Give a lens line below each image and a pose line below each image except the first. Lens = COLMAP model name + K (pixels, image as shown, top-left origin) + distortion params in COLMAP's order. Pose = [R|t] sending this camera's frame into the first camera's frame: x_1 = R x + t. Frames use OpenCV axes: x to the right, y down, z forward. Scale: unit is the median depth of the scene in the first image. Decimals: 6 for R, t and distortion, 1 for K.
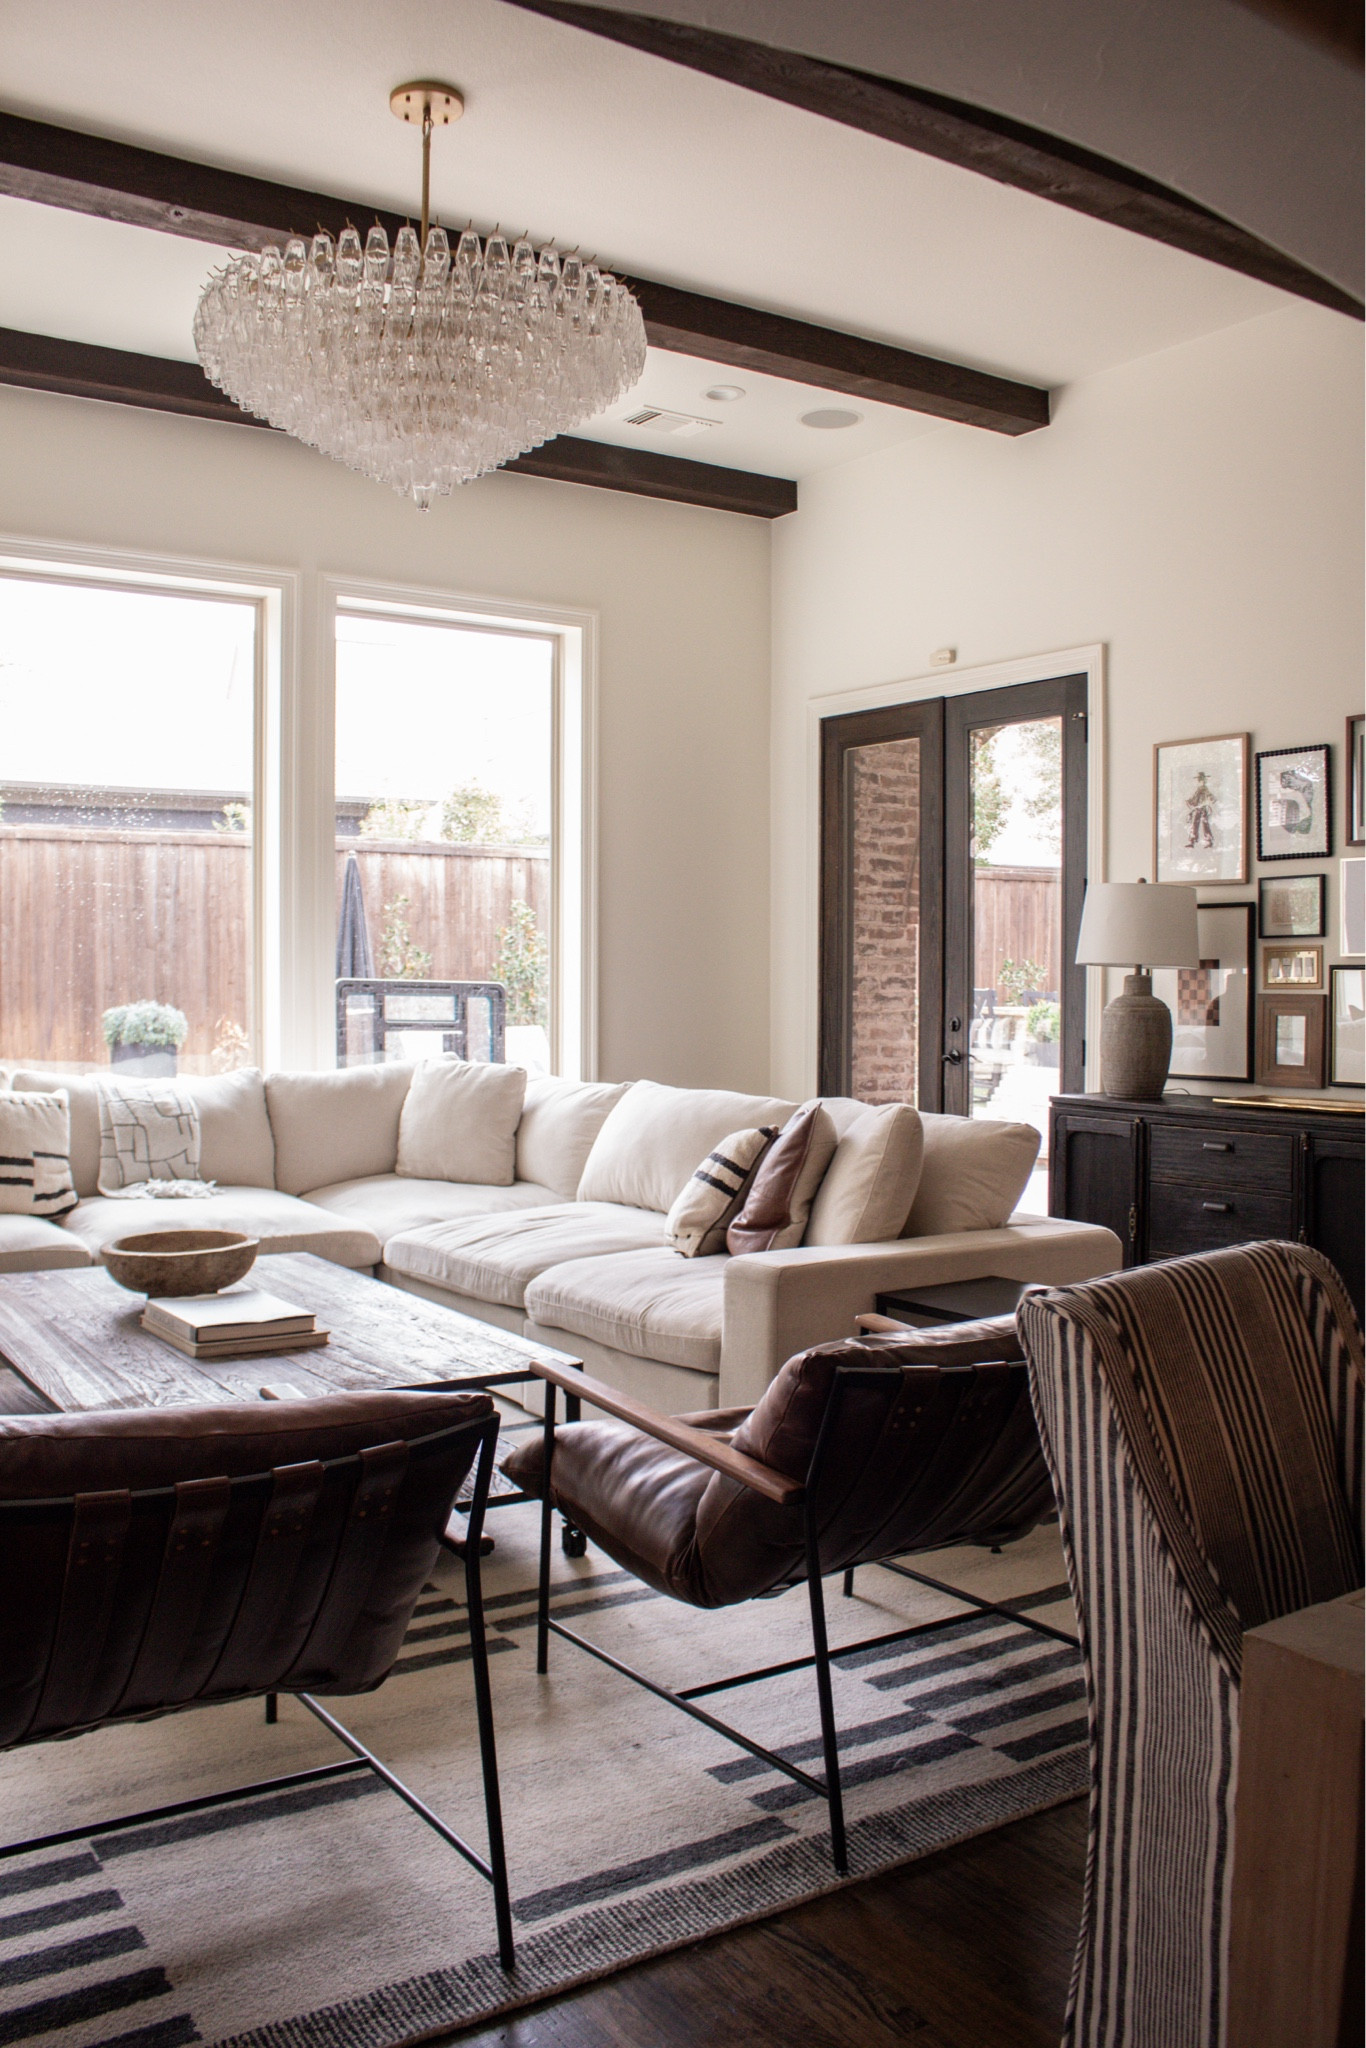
lens RADIAL K [[1724.1, 0, 655.1], [0, 1724.1, 1037.2], [0, 0, 1]] dist [-0.157972, 0.139179]
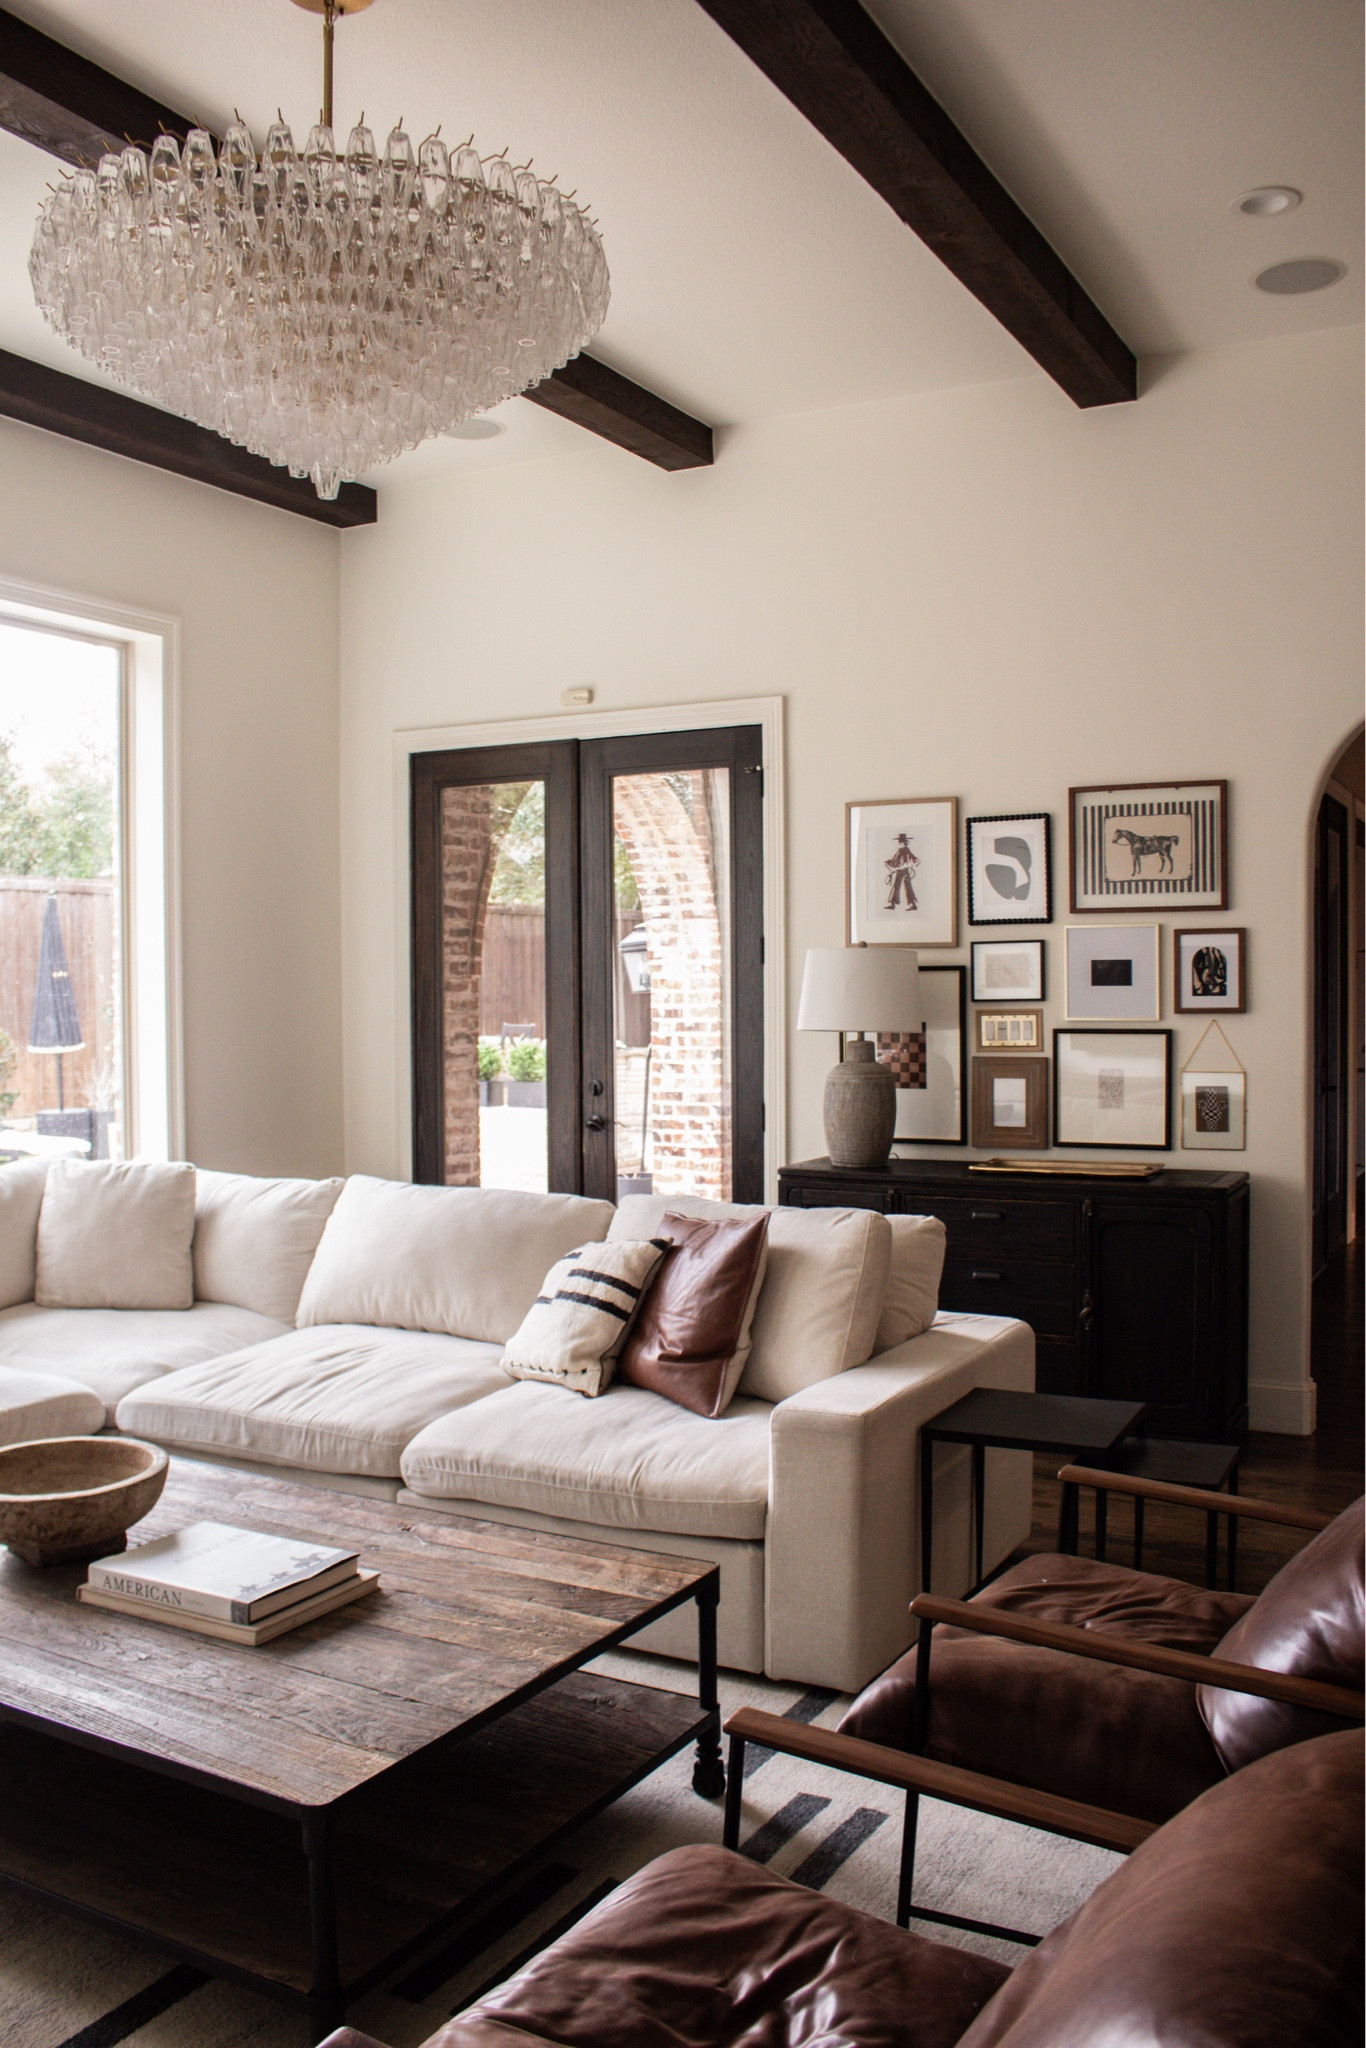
lens RADIAL K [[1724.1, 0, 655.1], [0, 1724.1, 1037.2], [0, 0, 1]] dist [-0.157972, 0.139179]
pose [[0.889642, -0.023150, 0.456072, -0.276540], [0.026412, 0.999651, -0.000779, -0.041313], [-0.455894, 0.012739, 0.889943, 0.176167]]
